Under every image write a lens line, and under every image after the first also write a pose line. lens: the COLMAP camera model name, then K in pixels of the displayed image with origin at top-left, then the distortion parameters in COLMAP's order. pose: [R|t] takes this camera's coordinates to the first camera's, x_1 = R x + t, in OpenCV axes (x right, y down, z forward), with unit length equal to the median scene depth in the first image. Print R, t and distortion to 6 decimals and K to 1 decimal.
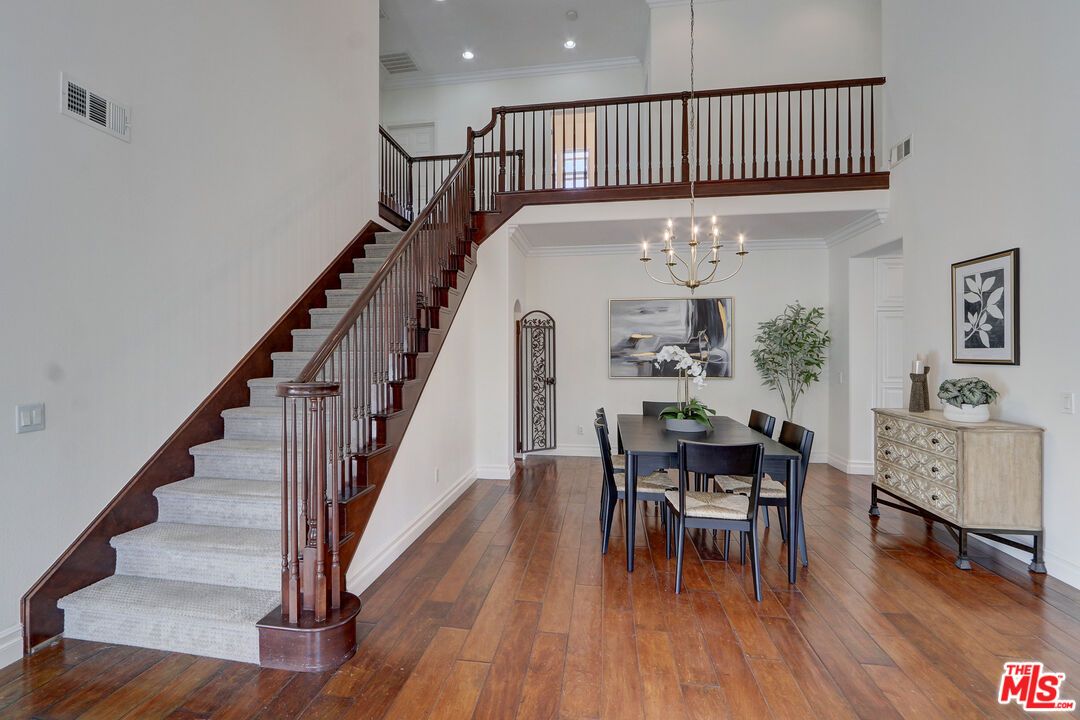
lens RADIAL K [[515.5, 0, 521.5], [0, 515.5, 352.3], [0, 0, 1]] dist [-0.016943, 0.003541]
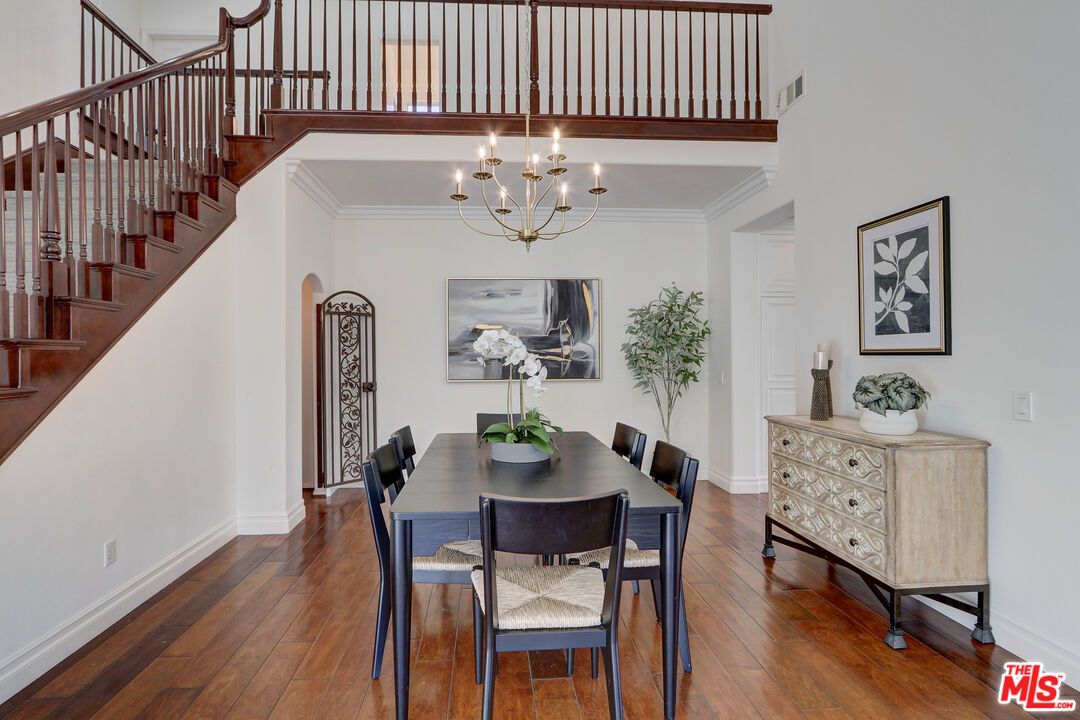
lens RADIAL K [[515.5, 0, 538.5], [0, 515.5, 353.5], [0, 0, 1]] dist [-0.016943, 0.003541]
pose [[0.971625, -0.002958, 0.236506, 0.170667], [0.004486, 0.999972, -0.005925, 0.018888], [-0.236482, 0.006818, 0.971612, 0.323328]]
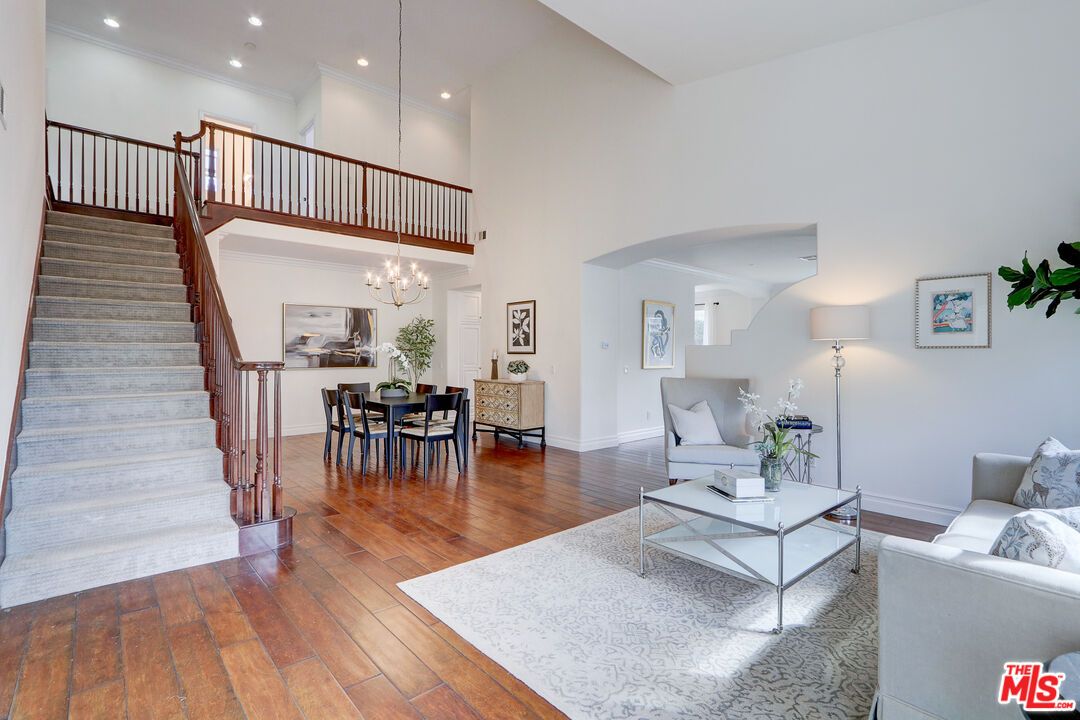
lens RADIAL K [[515.5, 0, 548.0], [0, 515.5, 364.7], [0, 0, 1]] dist [-0.016943, 0.003541]
pose [[0.596221, -0.016438, 0.802652, -0.582129], [-0.000702, 0.999779, 0.020997, 0.019373], [-0.802820, -0.013082, 0.596078, -0.274263]]
